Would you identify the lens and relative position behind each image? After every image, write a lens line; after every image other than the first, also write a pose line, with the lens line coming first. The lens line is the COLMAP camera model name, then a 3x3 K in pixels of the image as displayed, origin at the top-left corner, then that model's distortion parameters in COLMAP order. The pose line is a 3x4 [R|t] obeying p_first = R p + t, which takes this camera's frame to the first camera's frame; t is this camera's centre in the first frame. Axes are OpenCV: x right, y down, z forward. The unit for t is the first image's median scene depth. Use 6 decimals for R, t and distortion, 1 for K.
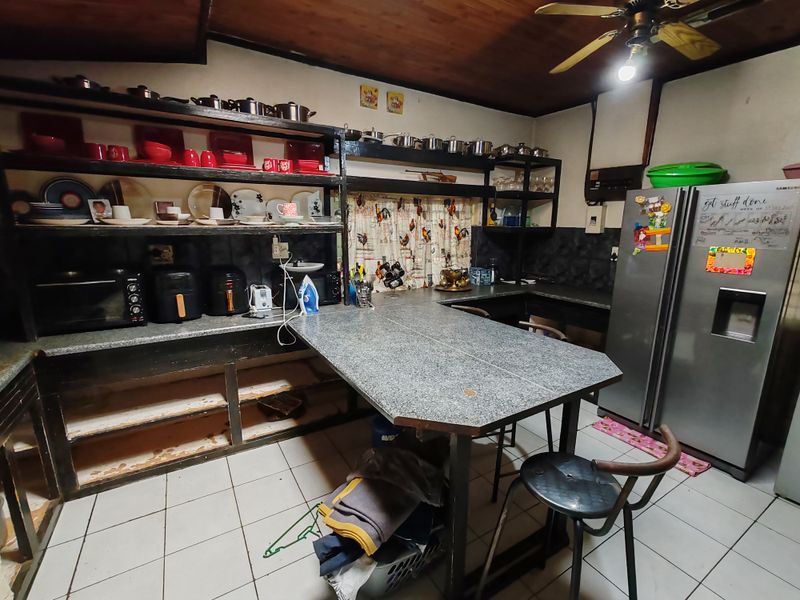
lens RADIAL K [[365.9, 0, 399.3], [0, 365.9, 302.0], [0, 0, 1]] dist [0.003194, 0.000493]
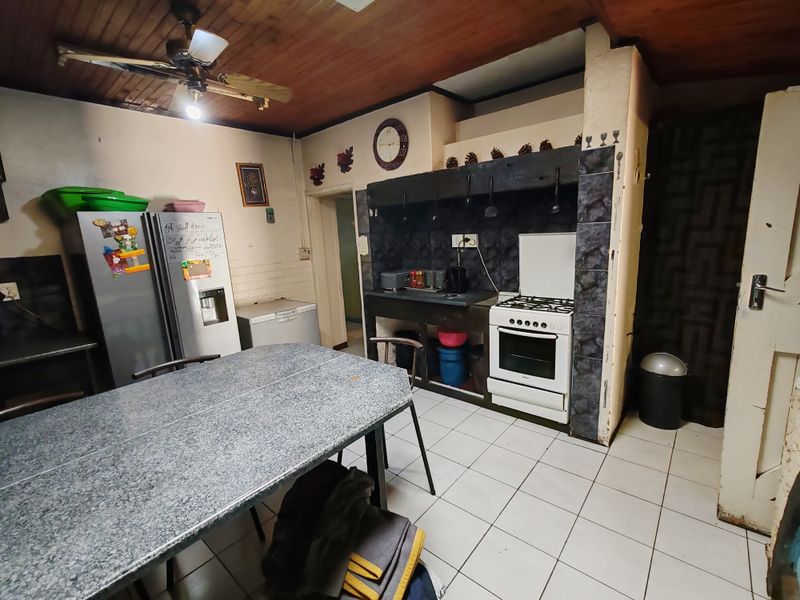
lens RADIAL K [[365.9, 0, 400.6], [0, 365.9, 303.4], [0, 0, 1]] dist [0.003194, 0.000493]
pose [[-0.314166, -0.177743, 0.932581, -0.446136], [0.251078, 0.931786, 0.262174, -0.122641], [-0.915565, 0.316517, -0.248108, 0.523667]]
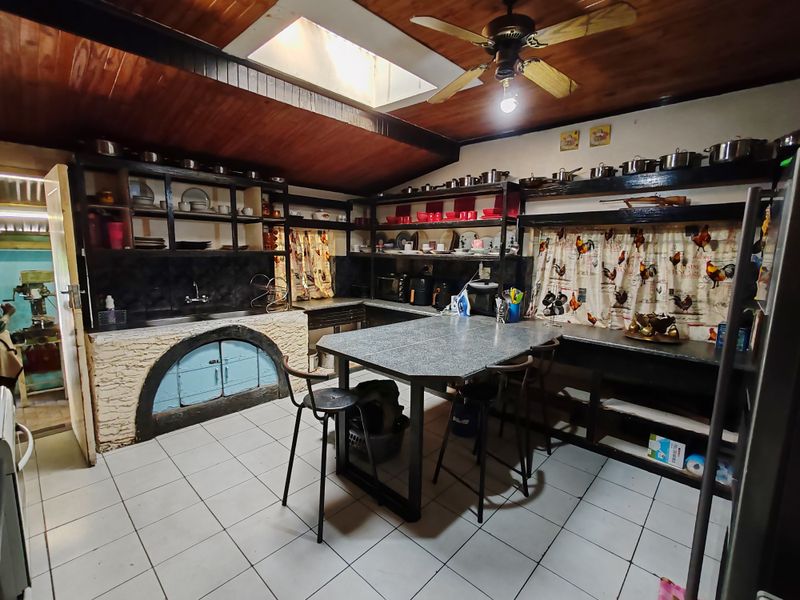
lens RADIAL K [[365.9, 0, 400.3], [0, 365.9, 302.1], [0, 0, 1]] dist [0.003194, 0.000493]
pose [[0.271965, 0.131650, -0.953259, 0.932545], [-0.220748, 0.972717, 0.071357, -0.062430], [0.936646, 0.191023, 0.293607, 0.317254]]
